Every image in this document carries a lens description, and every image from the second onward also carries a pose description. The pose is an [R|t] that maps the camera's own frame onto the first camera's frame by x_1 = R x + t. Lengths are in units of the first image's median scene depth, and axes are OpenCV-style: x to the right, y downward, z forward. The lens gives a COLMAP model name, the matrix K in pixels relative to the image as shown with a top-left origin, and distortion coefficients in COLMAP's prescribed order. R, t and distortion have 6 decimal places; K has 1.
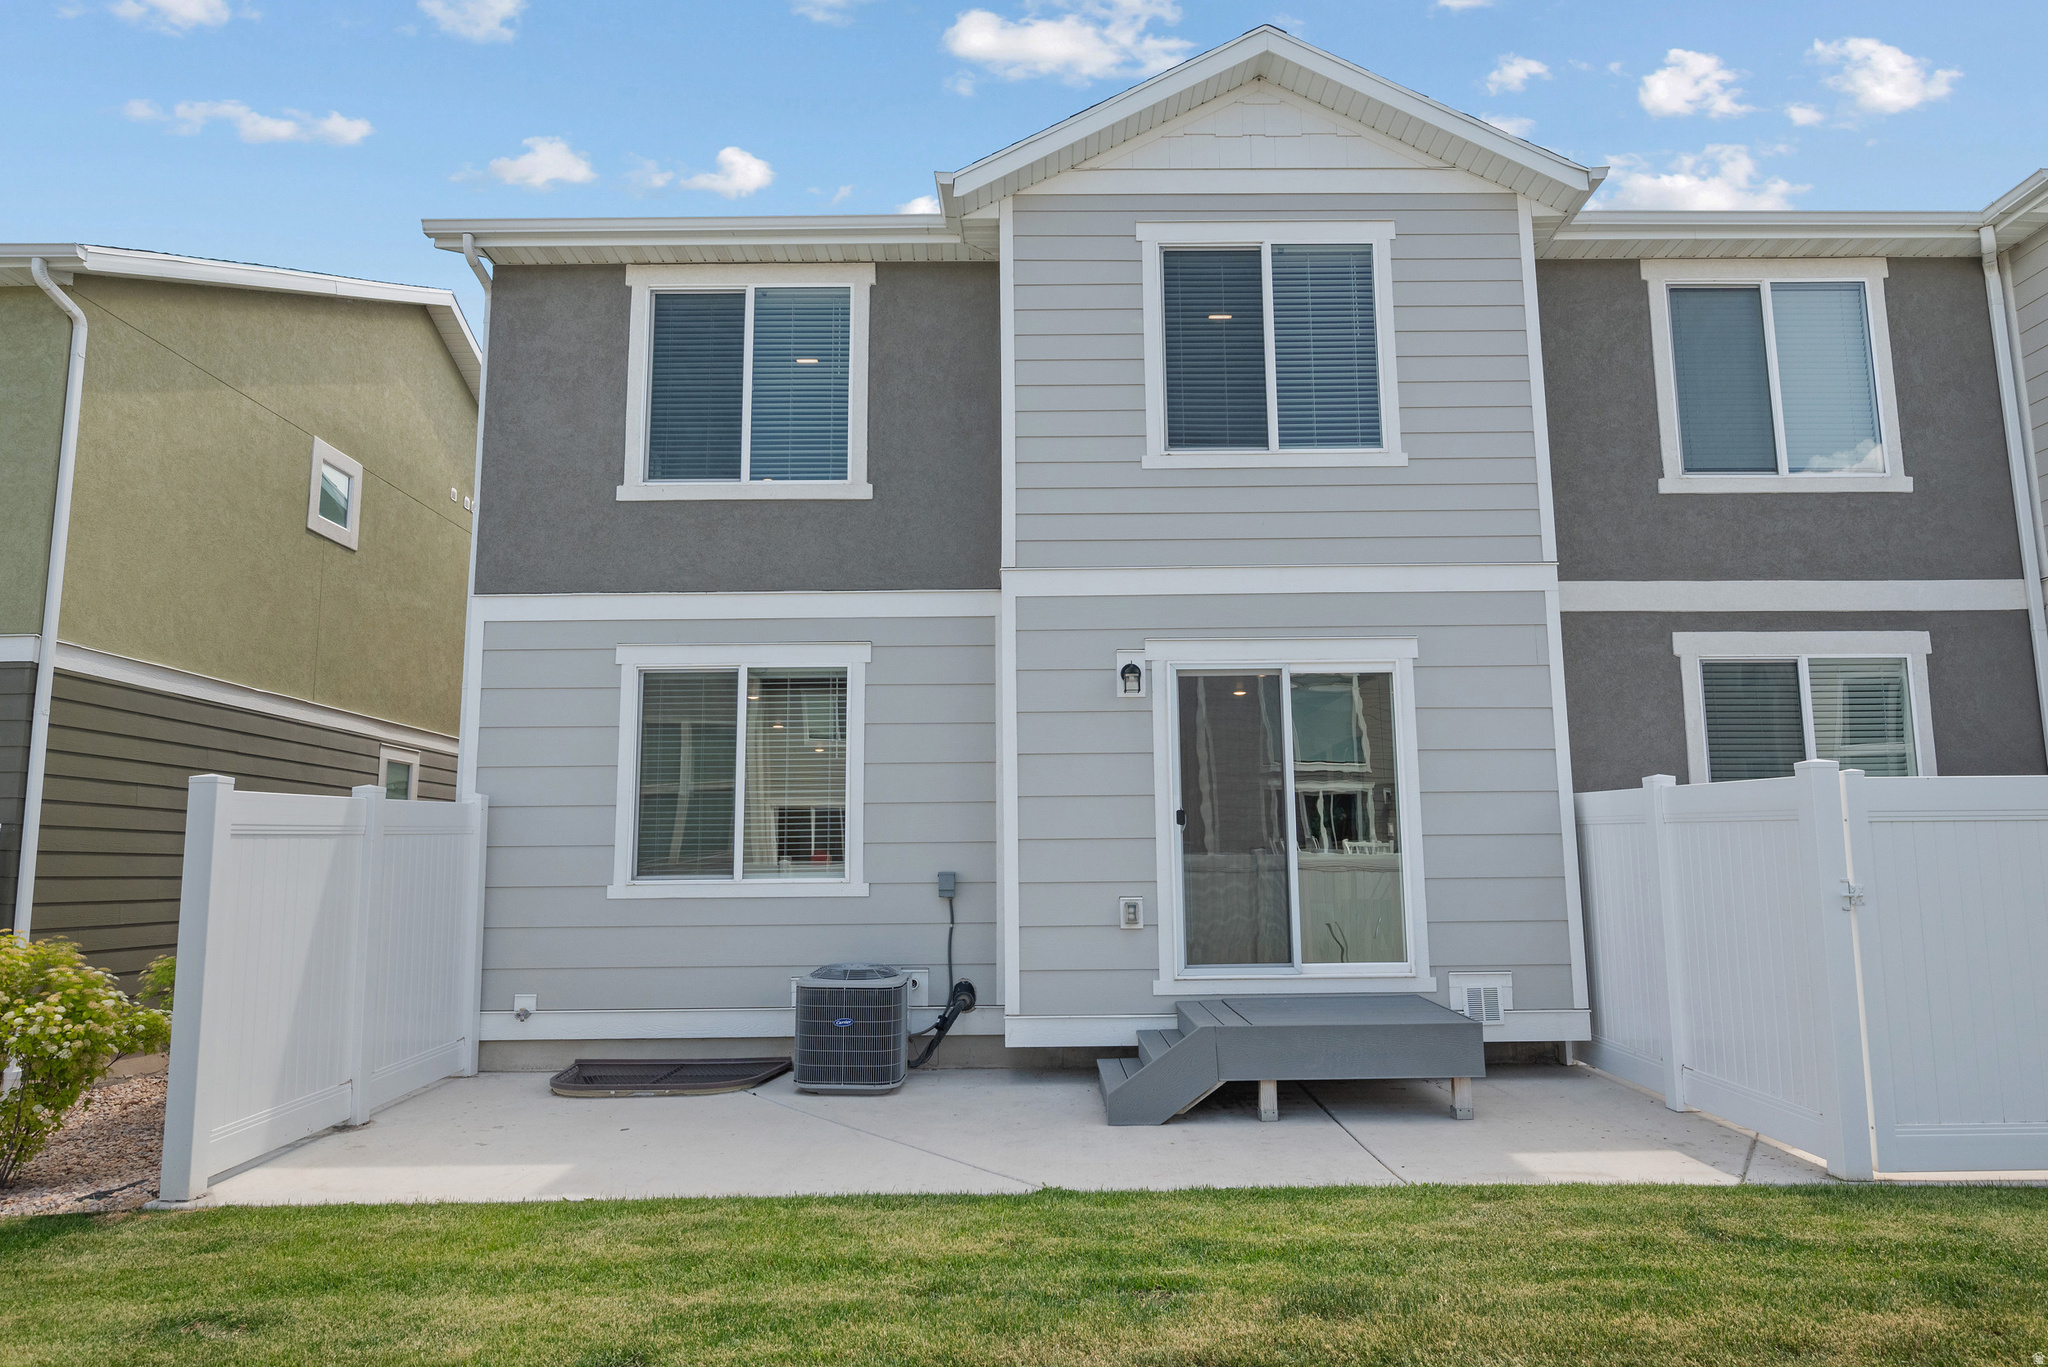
lens RADIAL K [[1276.2, 0, 1024.0], [0, 1276.2, 683.5], [0, 0, 1]] dist [-0.001597, -0.001044]
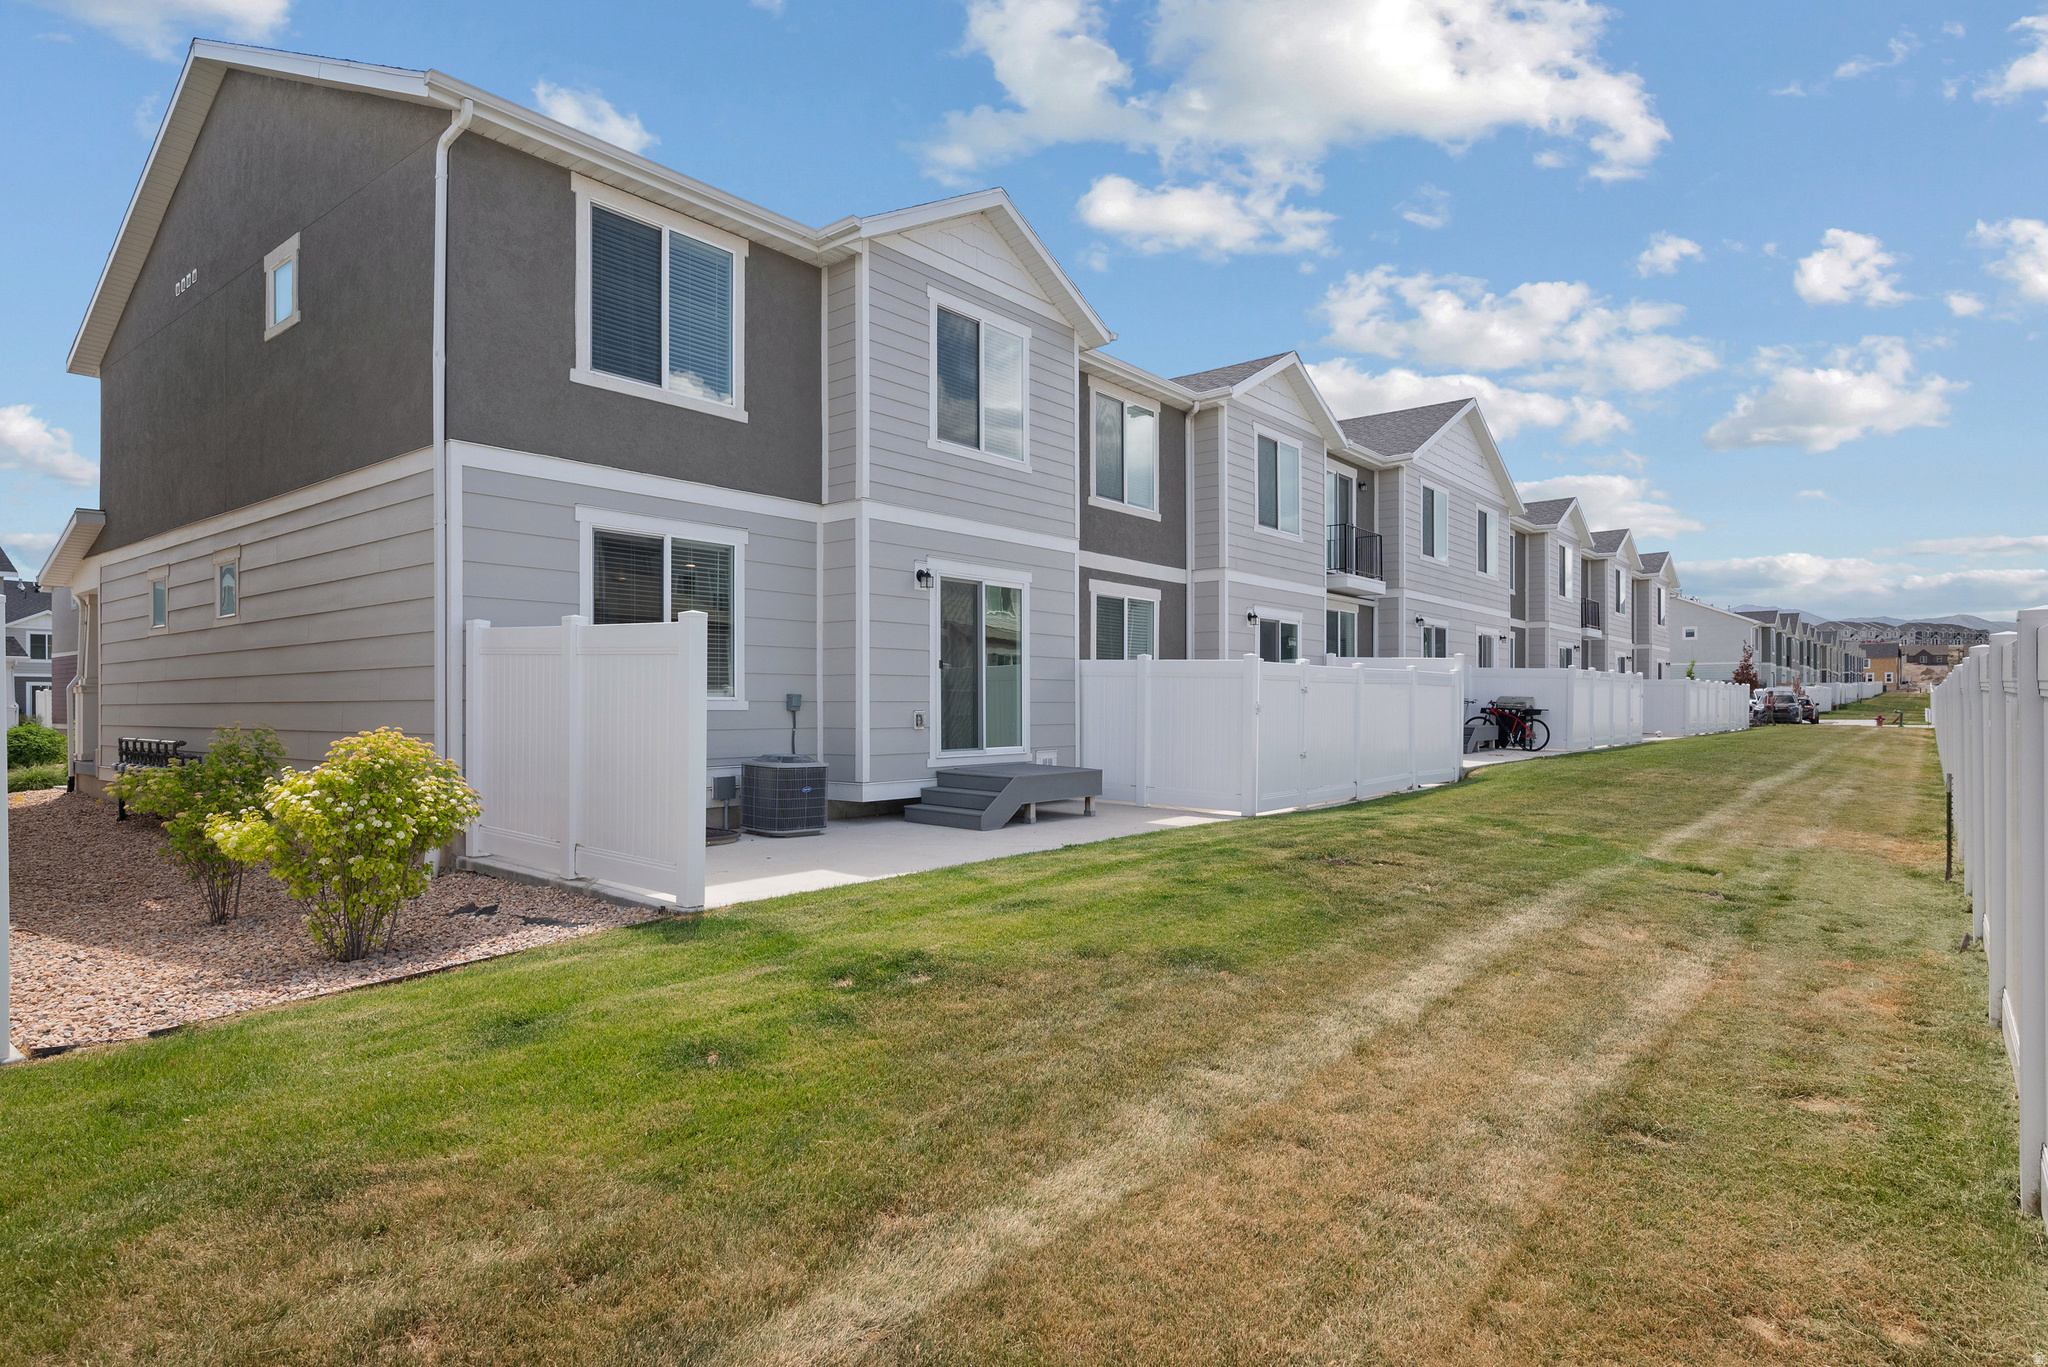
lens RADIAL K [[1096.3, 0, 1024.0], [0, 1096.3, 683.5], [0, 0, 1]] dist [0.000707, -0.000405]
pose [[0.642717, 0.024755, 0.765703, -0.842295], [-0.125038, 0.989465, 0.072966, 0.008904], [-0.755831, -0.142638, 0.639042, -0.015355]]
